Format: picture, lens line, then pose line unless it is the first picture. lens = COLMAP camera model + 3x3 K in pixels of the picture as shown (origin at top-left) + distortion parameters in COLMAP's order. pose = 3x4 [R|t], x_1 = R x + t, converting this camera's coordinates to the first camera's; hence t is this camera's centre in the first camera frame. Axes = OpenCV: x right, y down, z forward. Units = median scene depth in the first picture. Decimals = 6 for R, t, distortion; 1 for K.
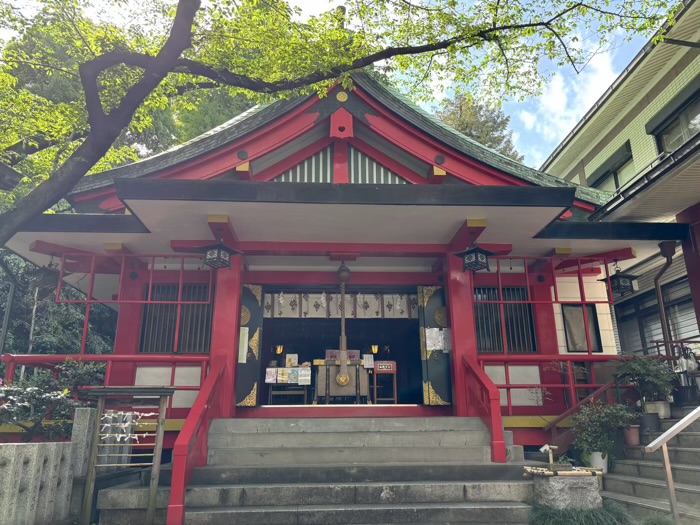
lens RADIAL K [[529.7, 0, 348.7], [0, 529.7, 260.1], [0, 0, 1]] dist [0.047391, -0.060019]
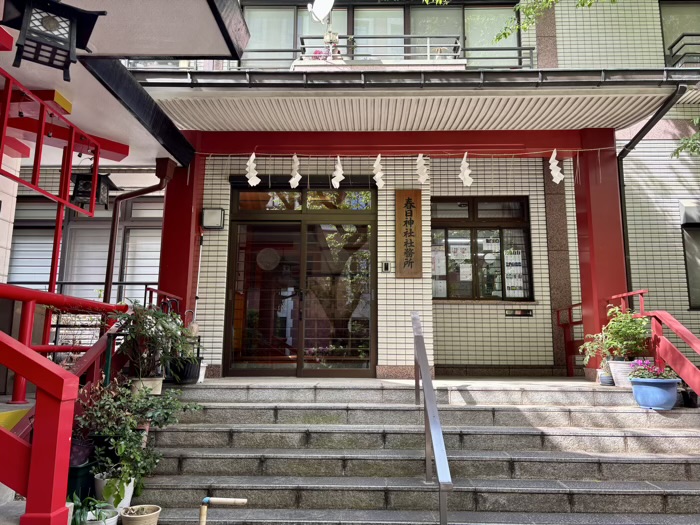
lens RADIAL K [[529.7, 0, 356.2], [0, 529.7, 263.4], [0, 0, 1]] dist [0.047391, -0.060019]
pose [[0.079883, 0.176075, 0.981130, -0.075207], [-0.312044, 0.939221, -0.143148, 0.112245], [-0.946703, -0.294721, 0.129971, 0.549344]]
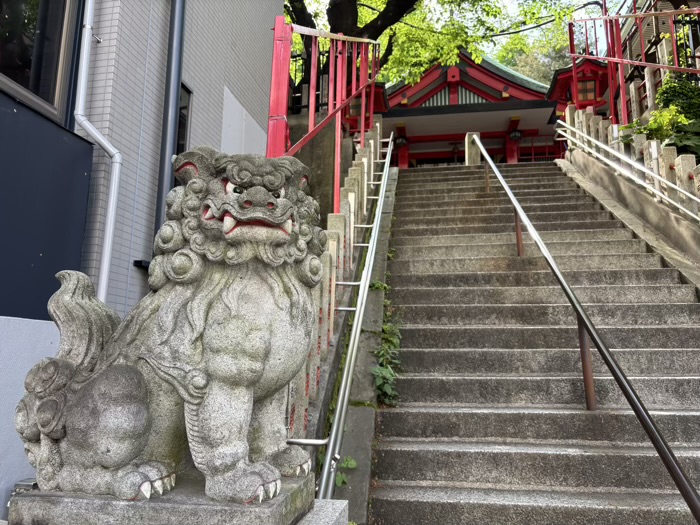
lens RADIAL K [[529.7, 0, 351.1], [0, 529.7, 261.4], [0, 0, 1]] dist [0.047391, -0.060019]
pose [[0.976344, -0.018596, -0.215423, 0.029524], [0.046305, 0.991163, 0.124306, 0.170092], [0.211208, -0.131340, 0.968577, -1.095088]]
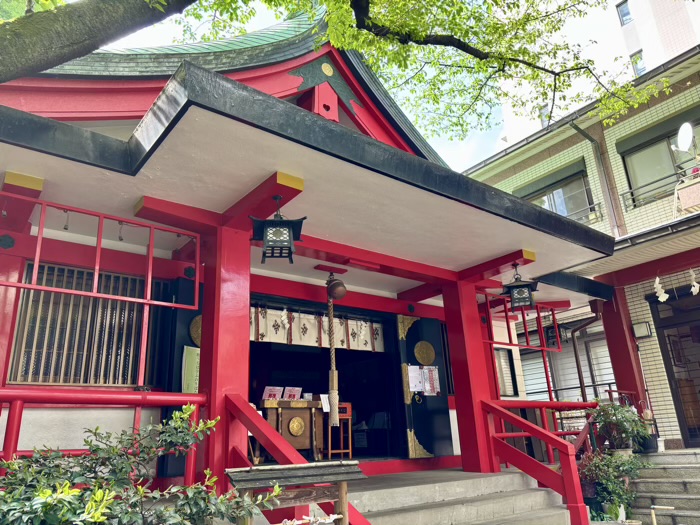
lens RADIAL K [[529.7, 0, 352.8], [0, 529.7, 259.2], [0, 0, 1]] dist [0.047391, -0.060019]
pose [[0.813670, 0.163181, 0.557954, -0.405989], [-0.132966, 0.986592, -0.094636, 0.050110], [-0.565916, 0.002814, 0.824458, 0.331556]]
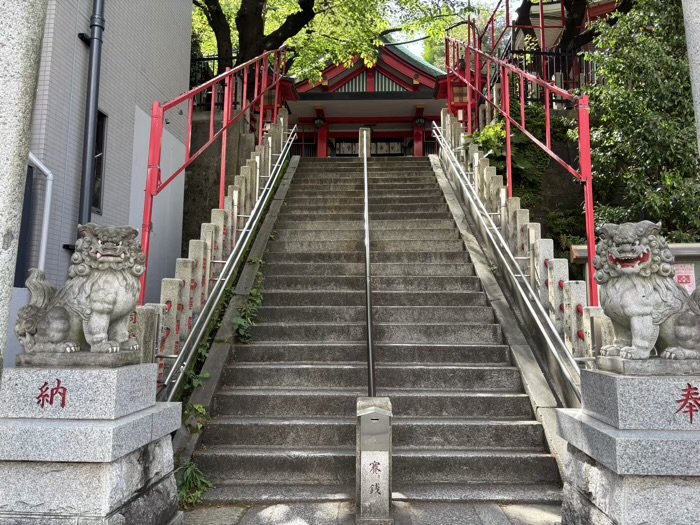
lens RADIAL K [[529.7, 0, 356.1], [0, 529.7, 258.5], [0, 0, 1]] dist [0.047391, -0.060019]
pose [[0.994592, 0.008455, -0.103513, 0.161719], [0.011468, 0.981645, 0.190374, 0.119180], [0.103222, -0.190531, 0.976239, -1.279341]]
